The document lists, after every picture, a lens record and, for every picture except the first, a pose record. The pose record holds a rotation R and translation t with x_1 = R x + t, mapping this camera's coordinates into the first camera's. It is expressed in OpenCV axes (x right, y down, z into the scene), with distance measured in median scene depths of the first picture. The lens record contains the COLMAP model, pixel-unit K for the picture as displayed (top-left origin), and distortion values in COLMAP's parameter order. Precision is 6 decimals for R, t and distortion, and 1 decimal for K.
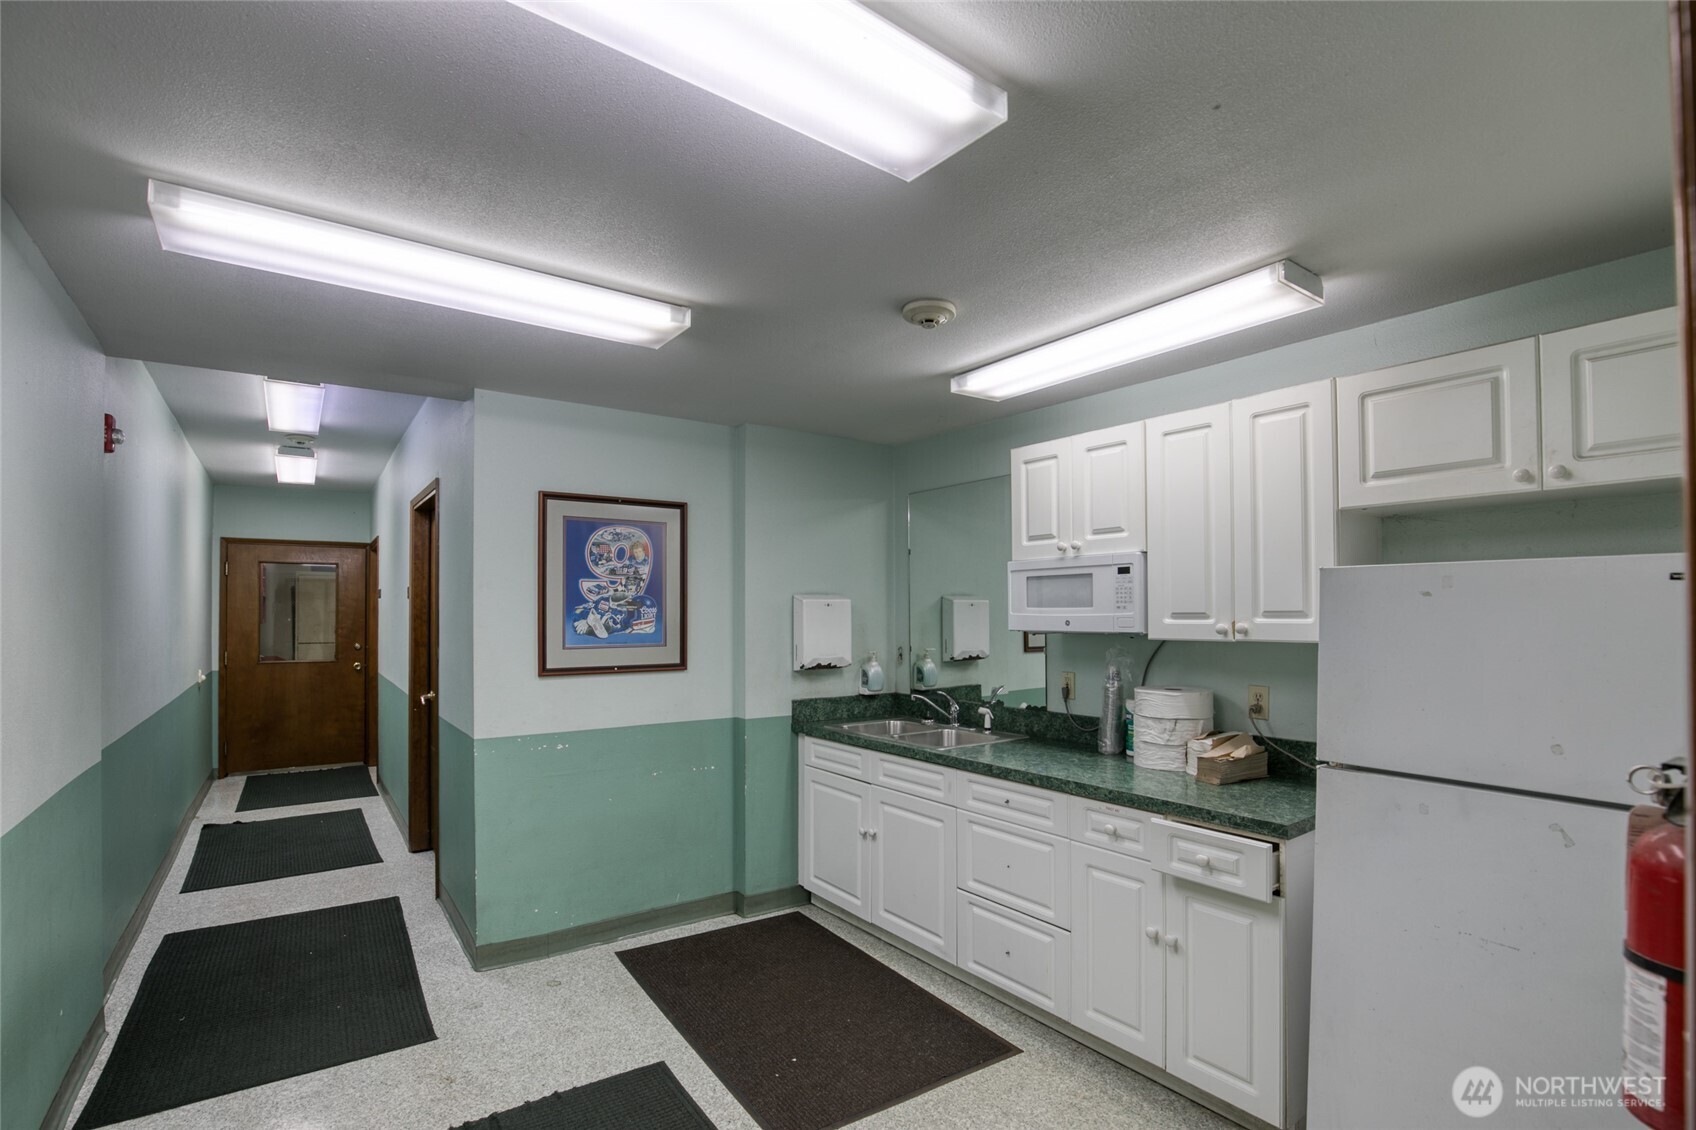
lens RADIAL K [[829.1, 0, 849.4], [0, 829.1, 609.4], [0, 0, 1]] dist [-0.005548, -0.000461]
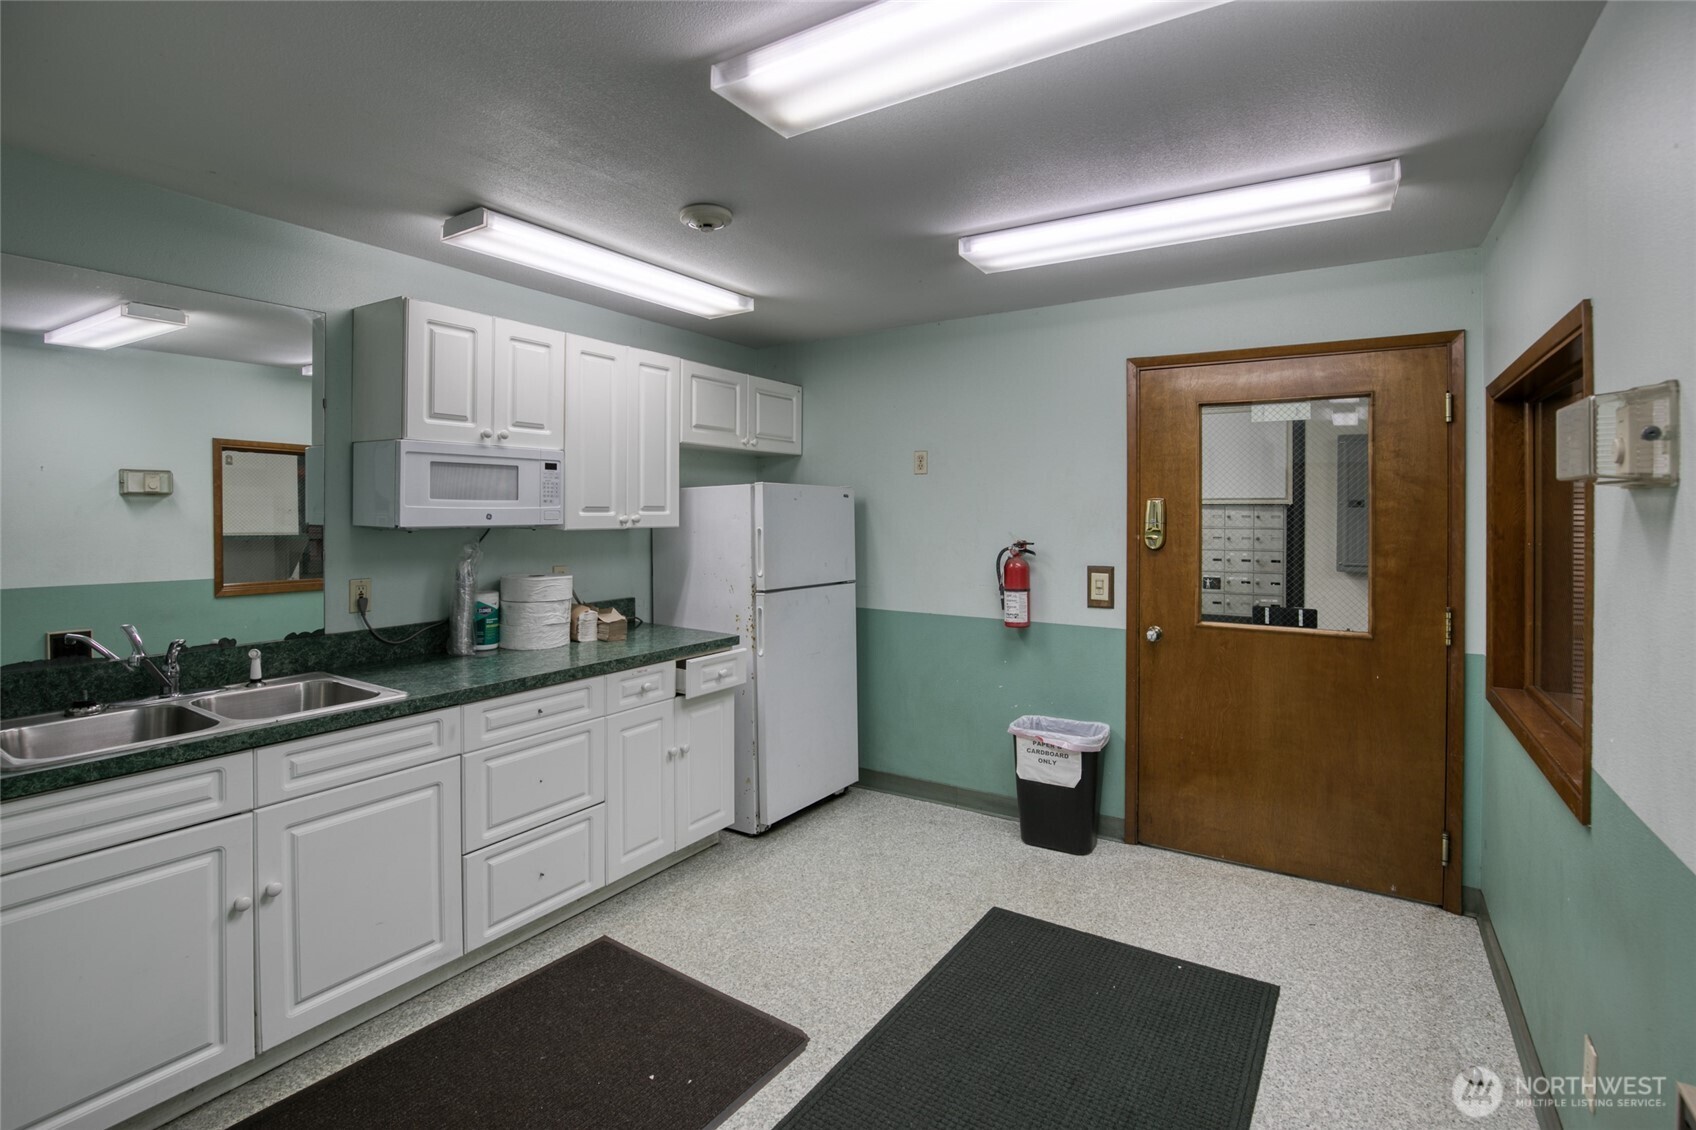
lens RADIAL K [[829.1, 0, 841.7], [0, 829.1, 512.6], [0, 0, 1]] dist [-0.005548, -0.000461]
pose [[-0.380522, -0.000200, 0.924772, -0.796207], [-0.006656, 0.999975, -0.002523, 0.012498], [-0.924748, -0.007115, -0.380514, 1.057954]]
